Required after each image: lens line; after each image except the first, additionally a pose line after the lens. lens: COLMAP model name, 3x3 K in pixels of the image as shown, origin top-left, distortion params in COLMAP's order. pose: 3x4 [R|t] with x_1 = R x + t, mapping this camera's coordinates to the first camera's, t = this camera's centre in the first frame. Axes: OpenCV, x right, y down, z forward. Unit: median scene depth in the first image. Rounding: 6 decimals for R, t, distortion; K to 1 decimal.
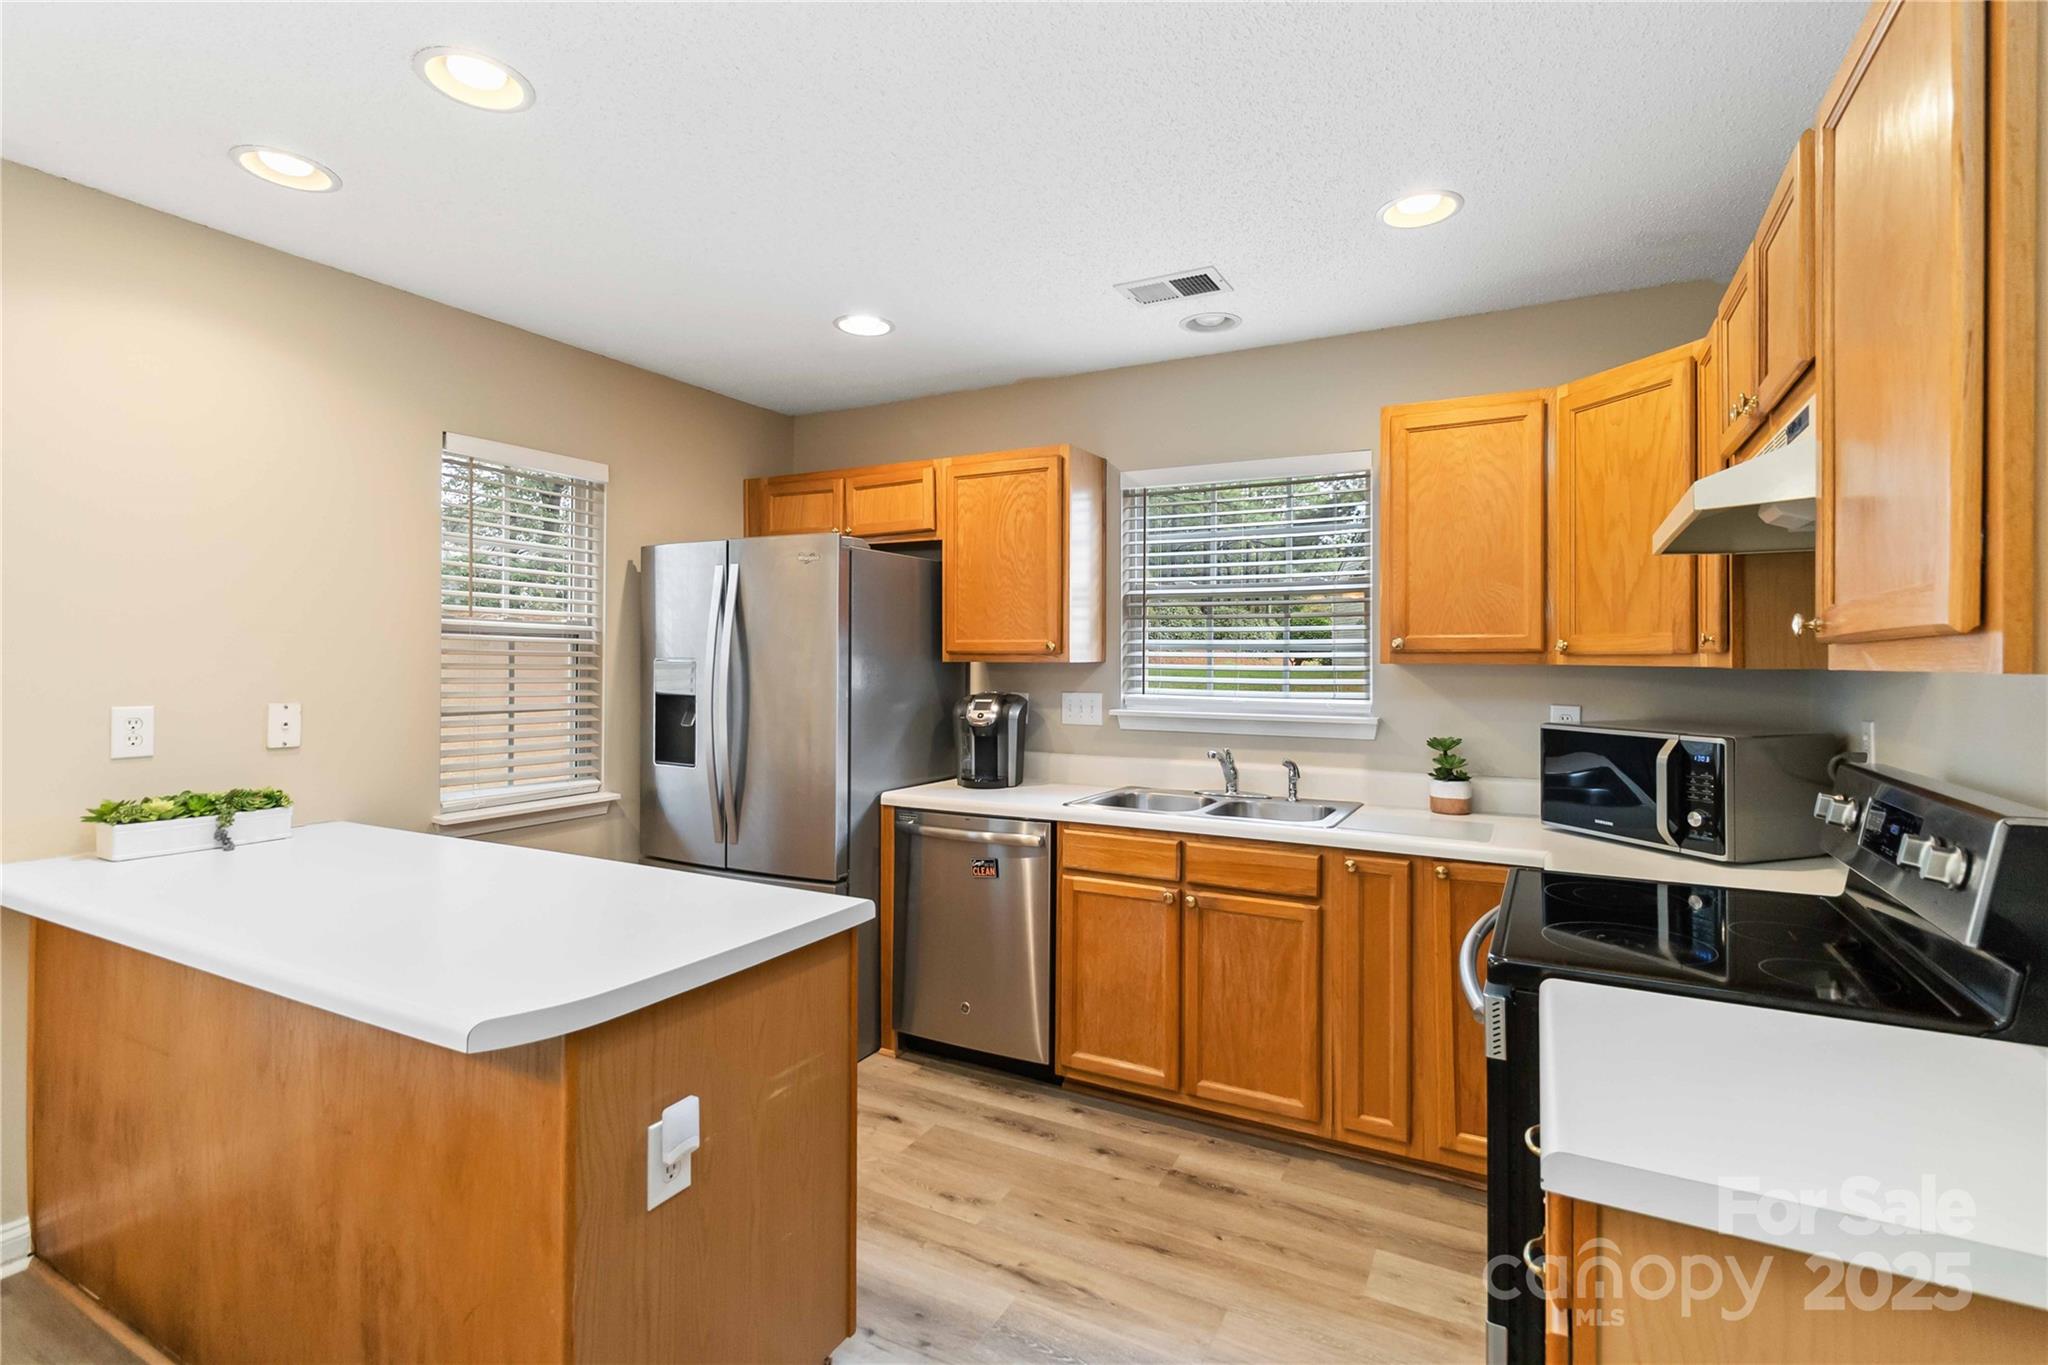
lens RADIAL K [[945.0, 0, 1034.0], [0, 945.0, 658.1], [0, 0, 1]] dist [0.001819, -0.000562]
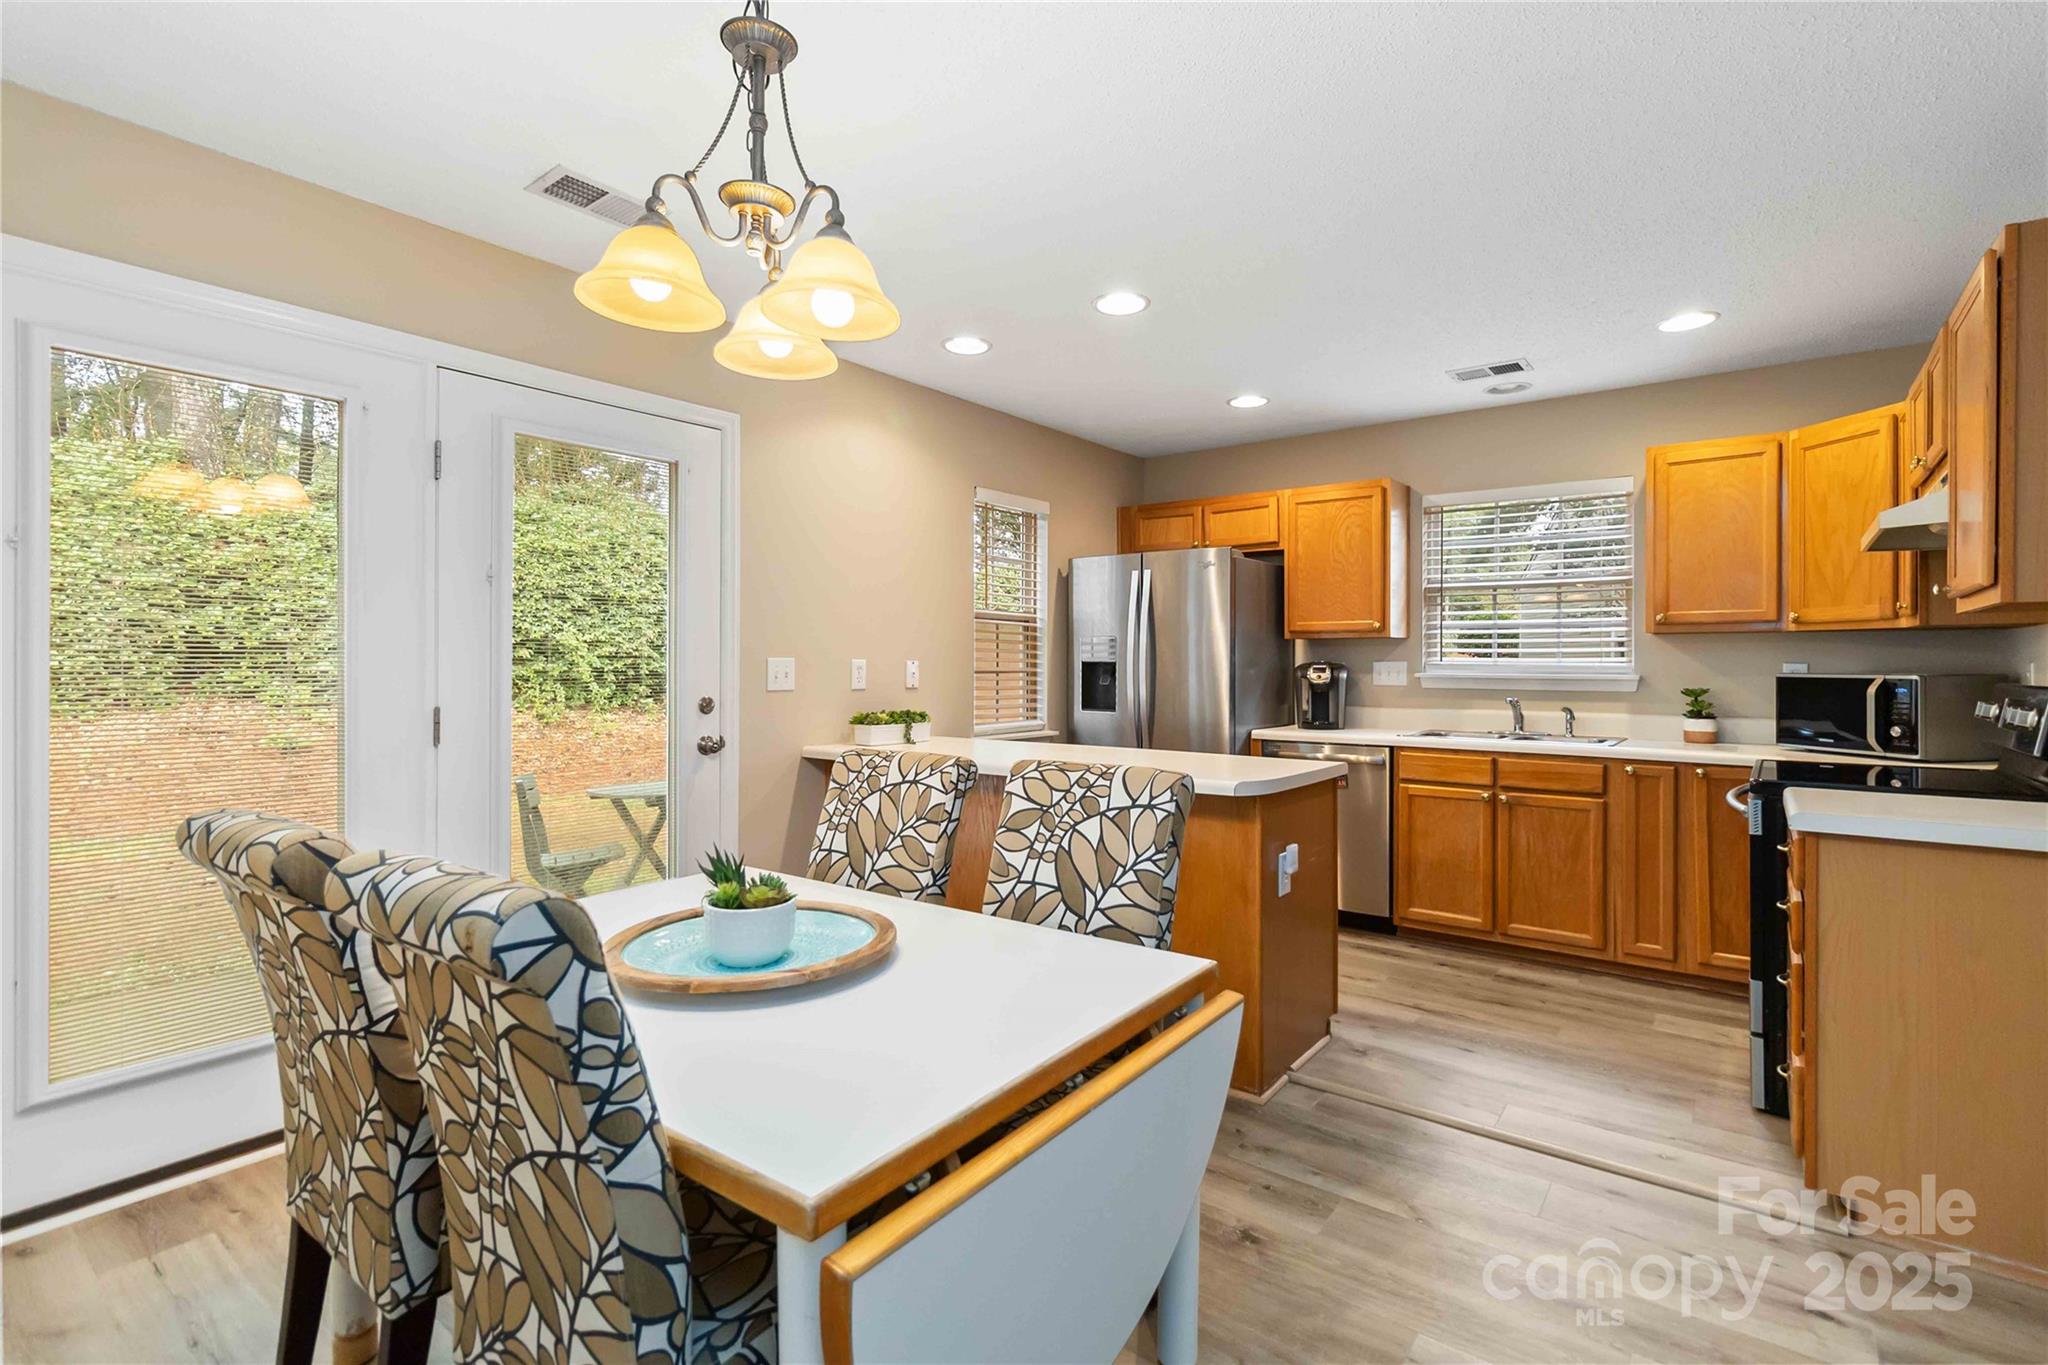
lens RADIAL K [[945.0, 0, 1030.1], [0, 945.0, 665.6], [0, 0, 1]] dist [0.001819, -0.000562]
pose [[0.986597, -0.002088, -0.163165, -0.305509], [0.003011, 0.999981, 0.005410, 0.044732], [0.163150, -0.005829, 0.986584, -0.527458]]
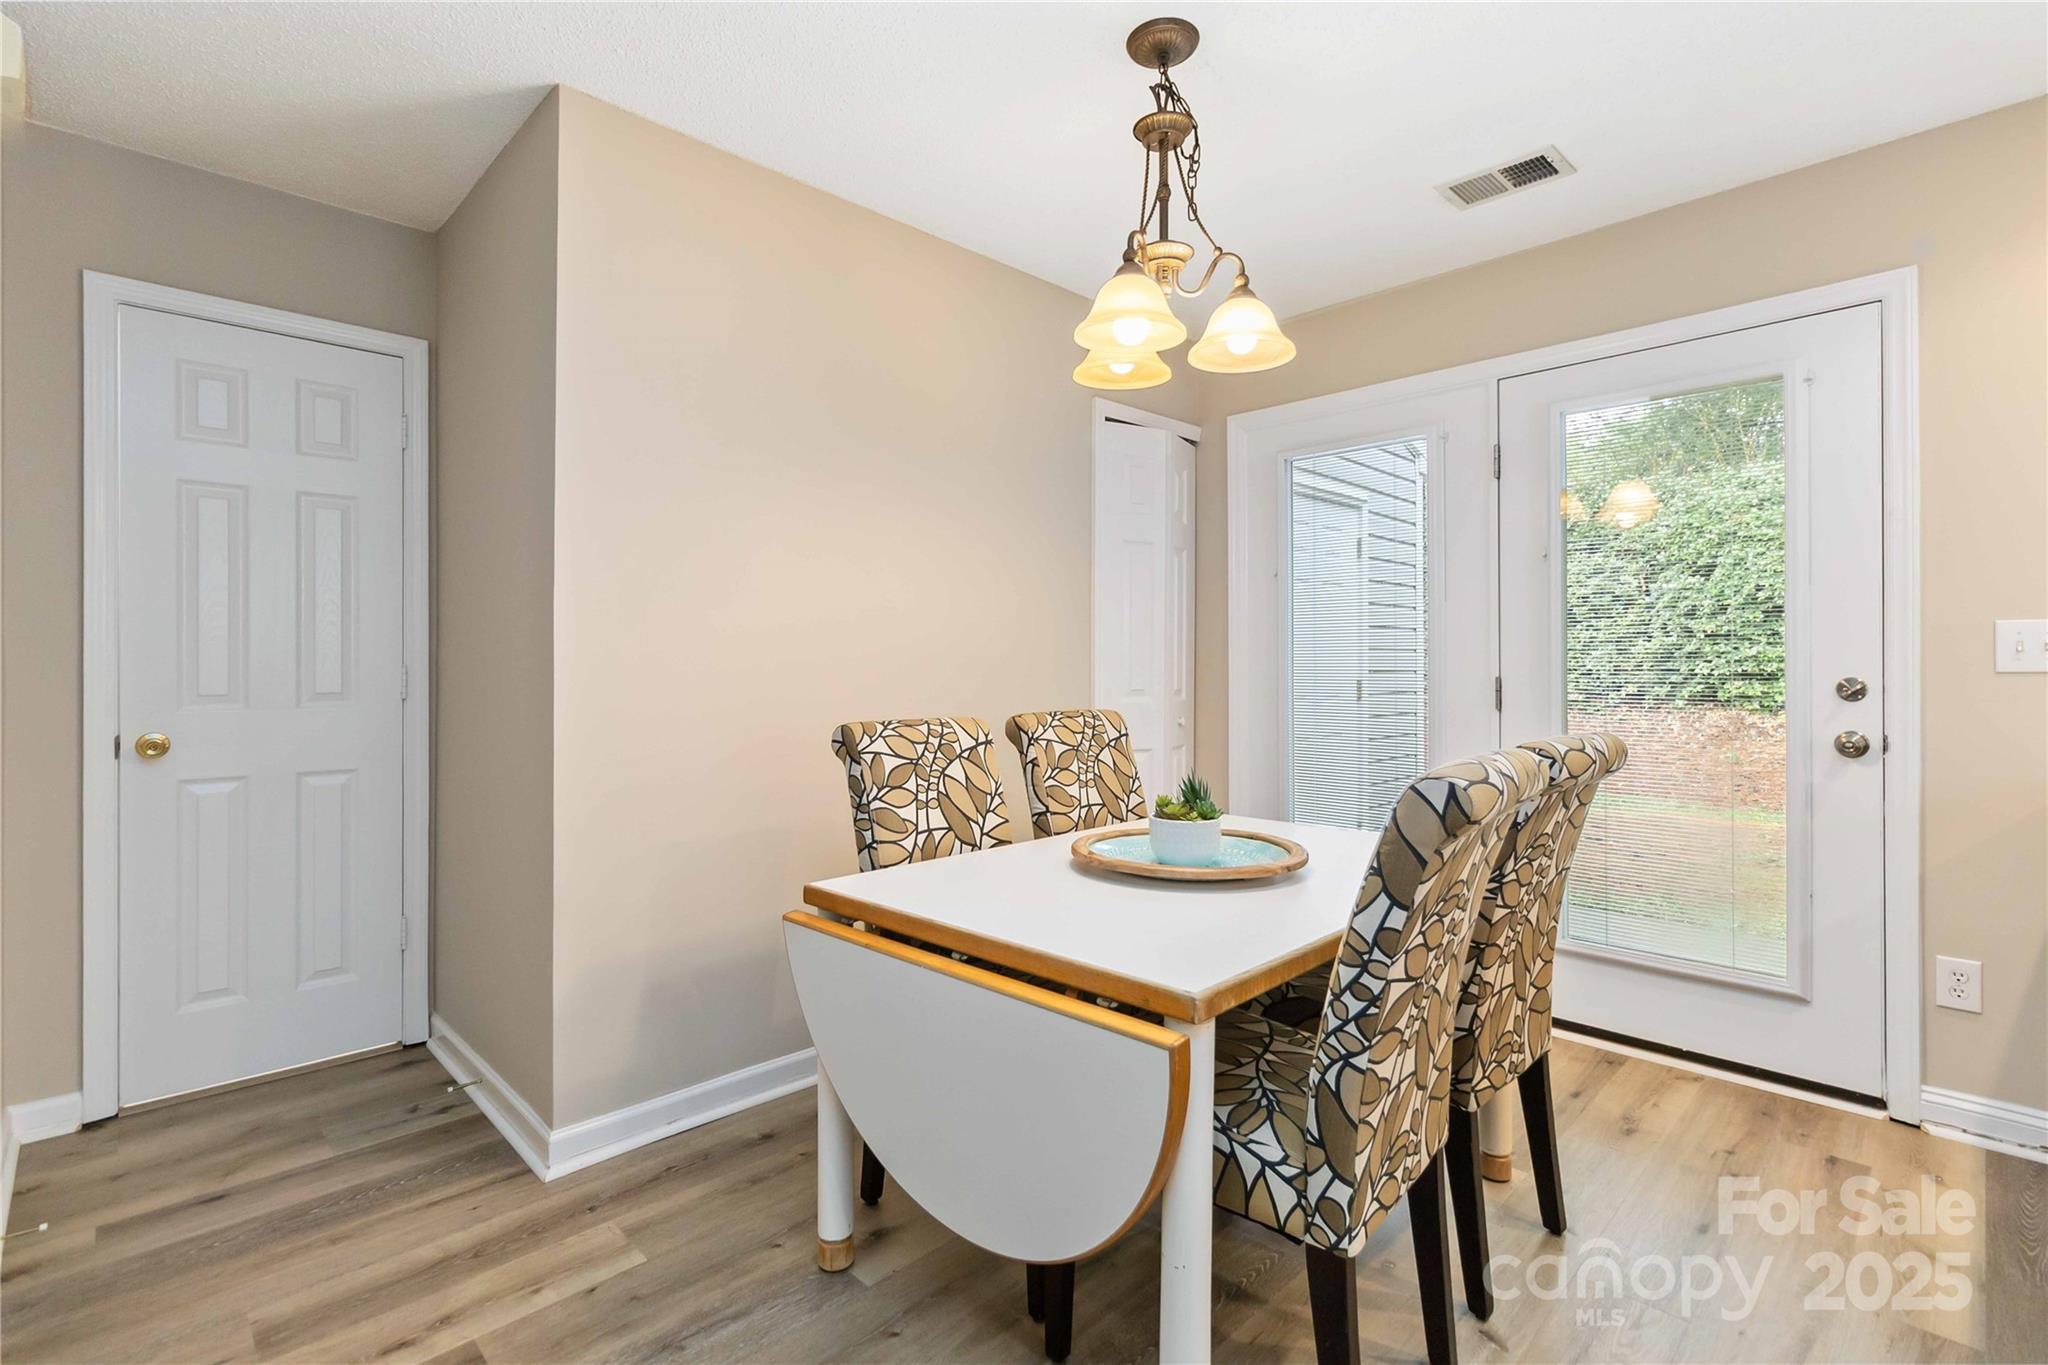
lens RADIAL K [[945.0, 0, 1027.9], [0, 945.0, 662.5], [0, 0, 1]] dist [0.001819, -0.000562]
pose [[-0.296965, -0.007046, -0.954862, 0.157865], [0.001860, 0.999967, -0.007957, 0.081412], [0.954887, -0.004139, -0.296942, 0.129606]]
